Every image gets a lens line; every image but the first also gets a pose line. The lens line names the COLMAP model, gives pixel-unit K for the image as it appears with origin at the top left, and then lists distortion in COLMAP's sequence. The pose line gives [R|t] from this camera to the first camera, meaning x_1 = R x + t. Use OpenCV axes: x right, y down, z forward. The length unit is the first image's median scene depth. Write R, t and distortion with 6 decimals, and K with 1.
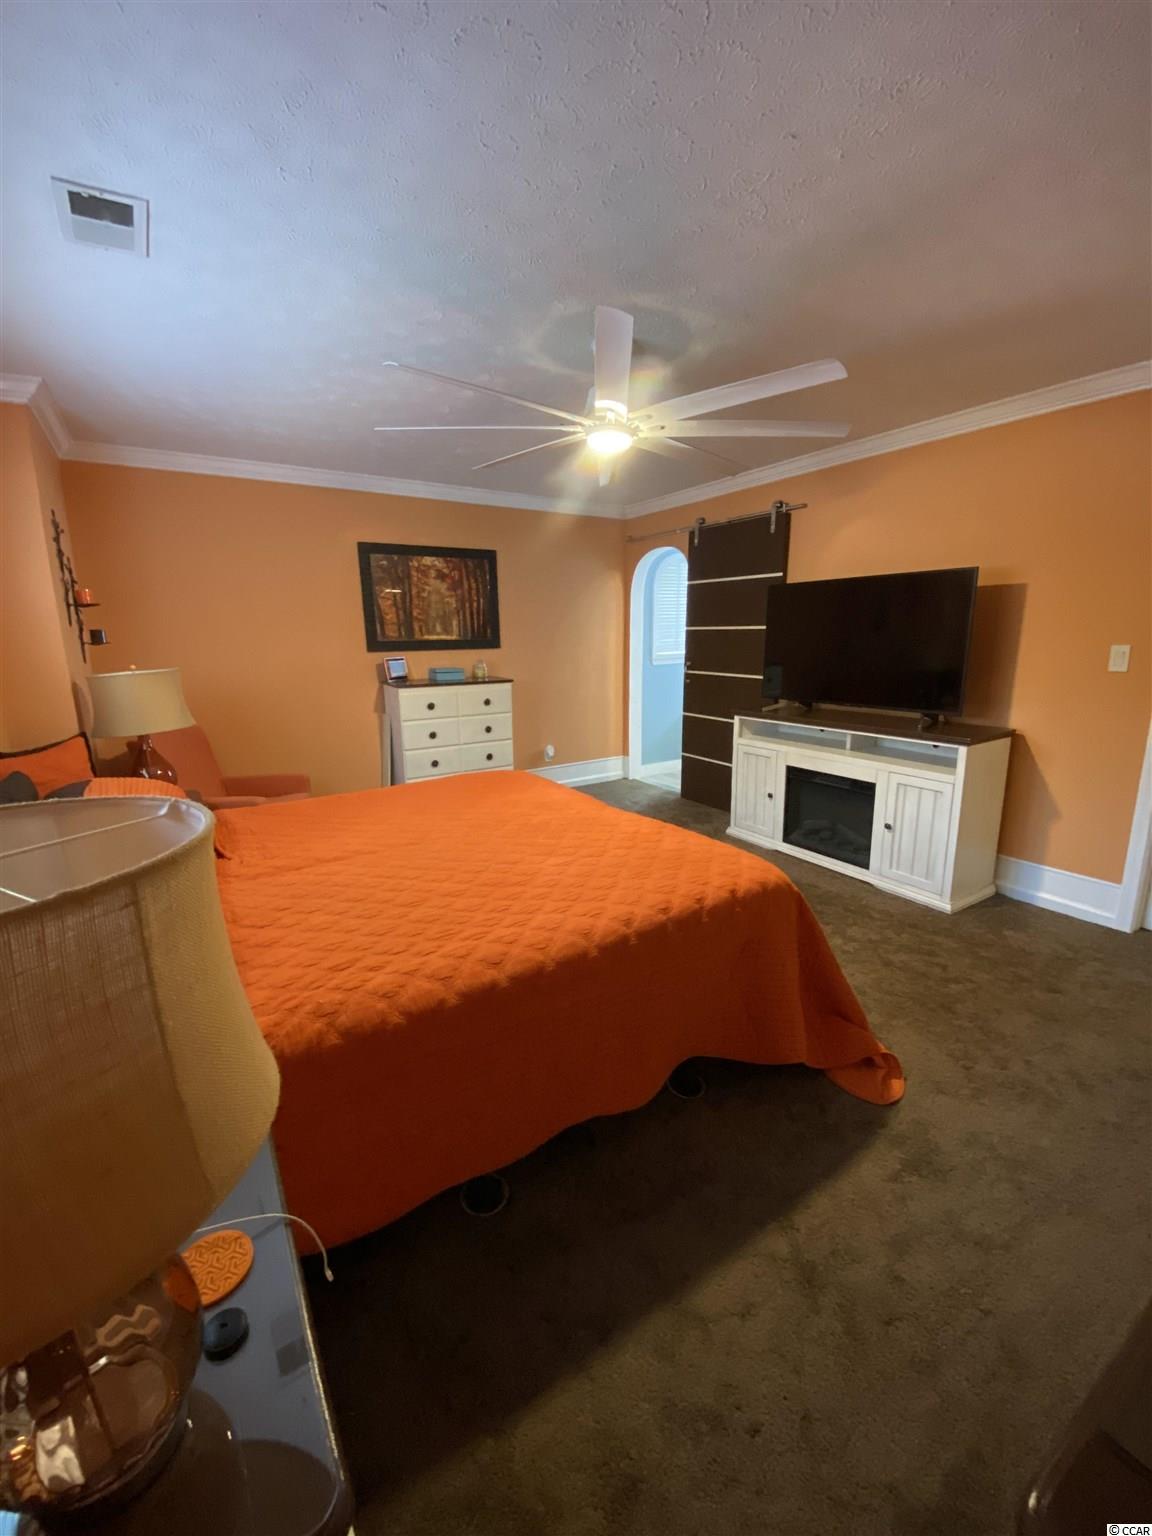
lens RADIAL K [[619.2, 0, 569.5], [0, 619.2, 770.1], [0, 0, 1]] dist [0.004018, -0.007793]
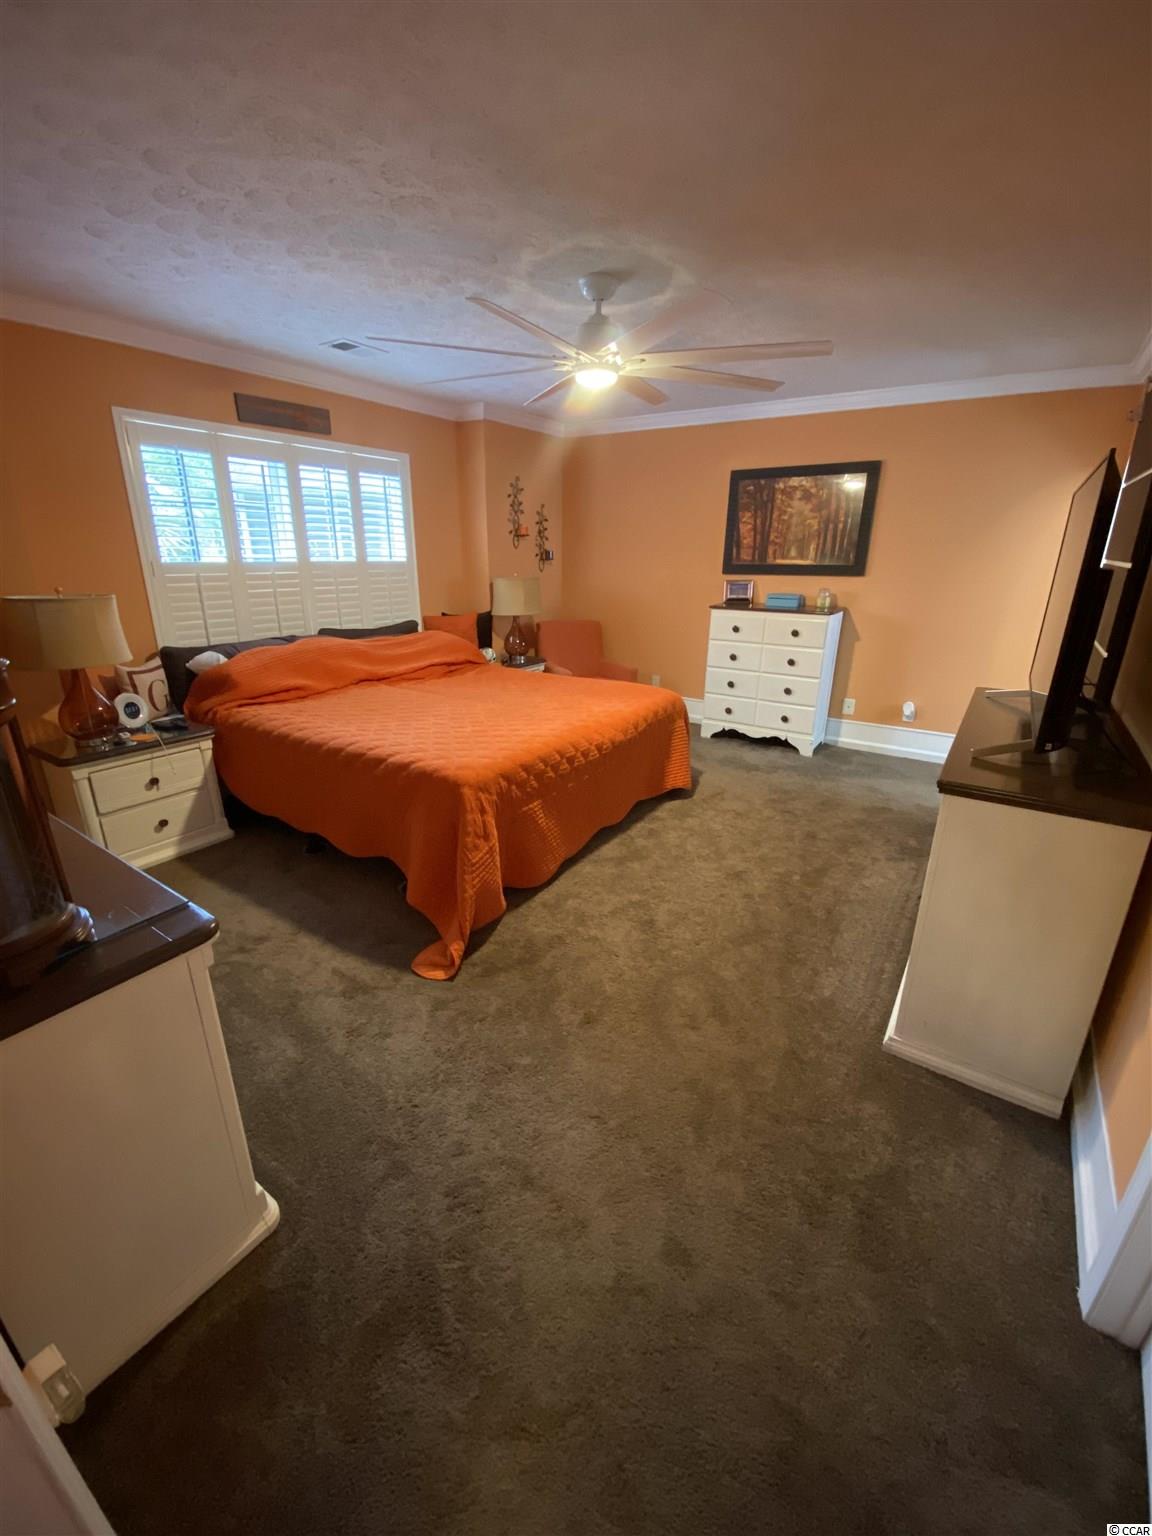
lens RADIAL K [[619.2, 0, 566.7], [0, 619.2, 770.7], [0, 0, 1]] dist [0.004018, -0.007793]
pose [[0.383554, 0.317483, -0.867232, 0.628379], [-0.207565, 0.944662, 0.254029, -0.079247], [0.899891, 0.082573, 0.428227, 0.292786]]
